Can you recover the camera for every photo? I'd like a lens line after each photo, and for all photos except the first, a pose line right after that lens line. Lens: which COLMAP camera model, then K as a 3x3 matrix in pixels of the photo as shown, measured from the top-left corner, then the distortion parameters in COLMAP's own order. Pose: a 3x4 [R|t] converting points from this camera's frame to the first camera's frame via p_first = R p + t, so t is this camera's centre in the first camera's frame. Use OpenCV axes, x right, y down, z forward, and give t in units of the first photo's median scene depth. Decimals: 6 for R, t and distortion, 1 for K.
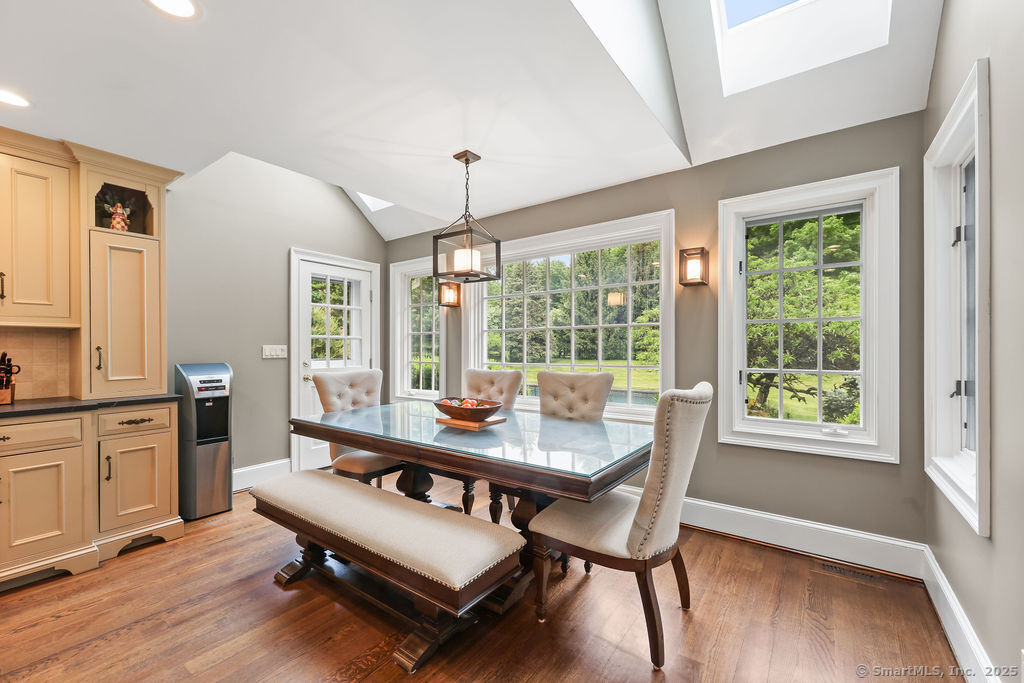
lens RADIAL K [[415.5, 0, 515.7], [0, 415.5, 344.0], [0, 0, 1]] dist [0.002130, 0.000160]
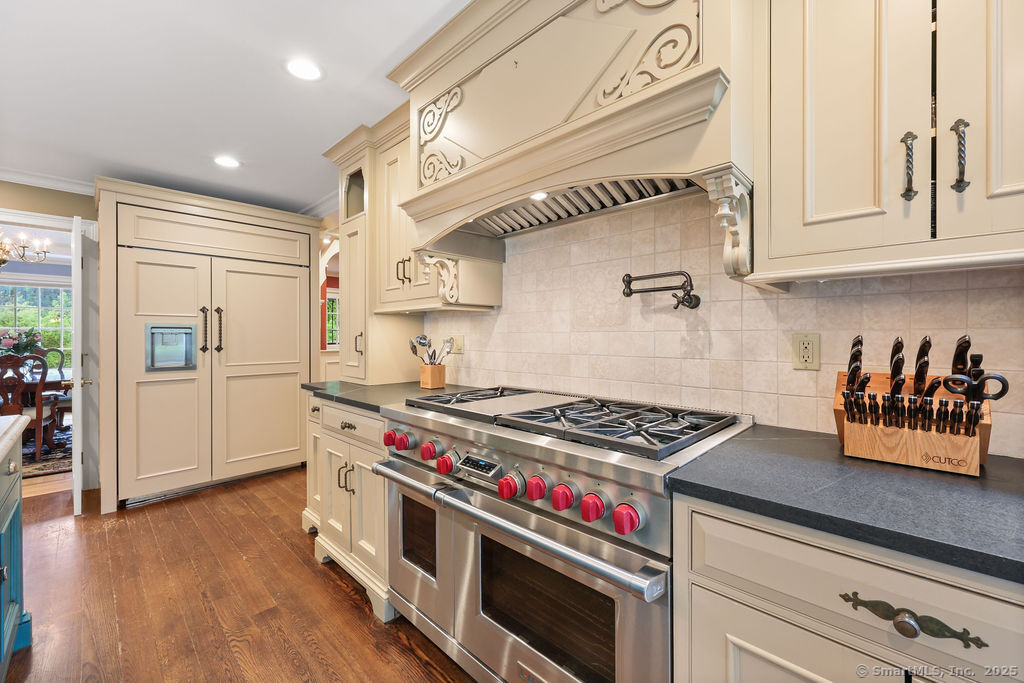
lens RADIAL K [[415.5, 0, 517.3], [0, 415.5, 336.1], [0, 0, 1]] dist [0.002130, 0.000160]
pose [[-0.134682, 0.003116, -0.990884, -0.795016], [0.009899, 0.999949, 0.001799, 0.014944], [0.990839, -0.009566, -0.134706, 0.648406]]
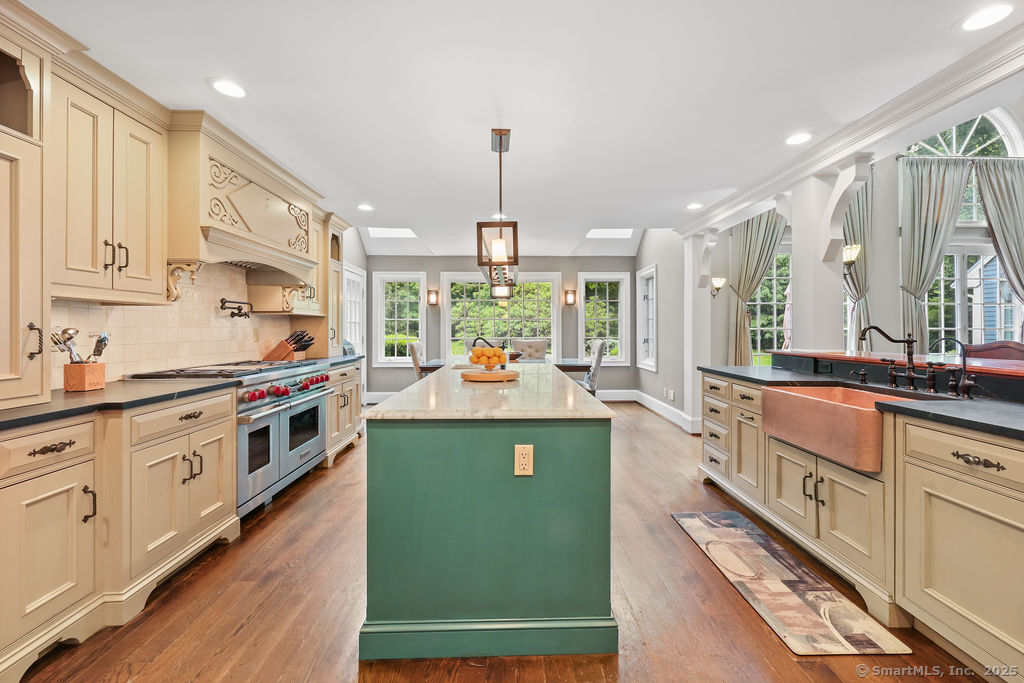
lens RADIAL K [[415.5, 0, 510.4], [0, 415.5, 327.4], [0, 0, 1]] dist [0.002130, 0.000160]
pose [[0.798006, 0.007382, 0.602604, -1.568529], [-0.007665, 0.999968, -0.002100, 0.005420], [-0.602601, -0.002944, 0.798037, -0.895625]]
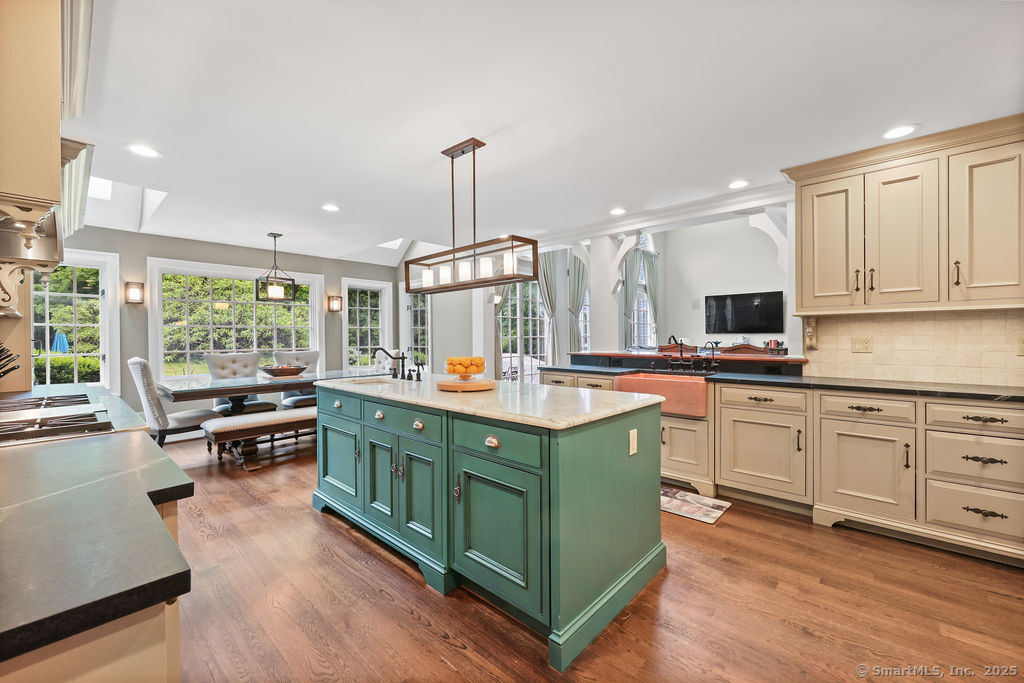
lens RADIAL K [[415.5, 0, 506.6], [0, 415.5, 338.5], [0, 0, 1]] dist [0.002130, 0.000160]
pose [[0.124768, 0.000628, 0.992186, -1.990847], [-0.002634, 0.999996, -0.000302, 0.007731], [-0.992182, -0.002576, 0.124769, -0.262584]]
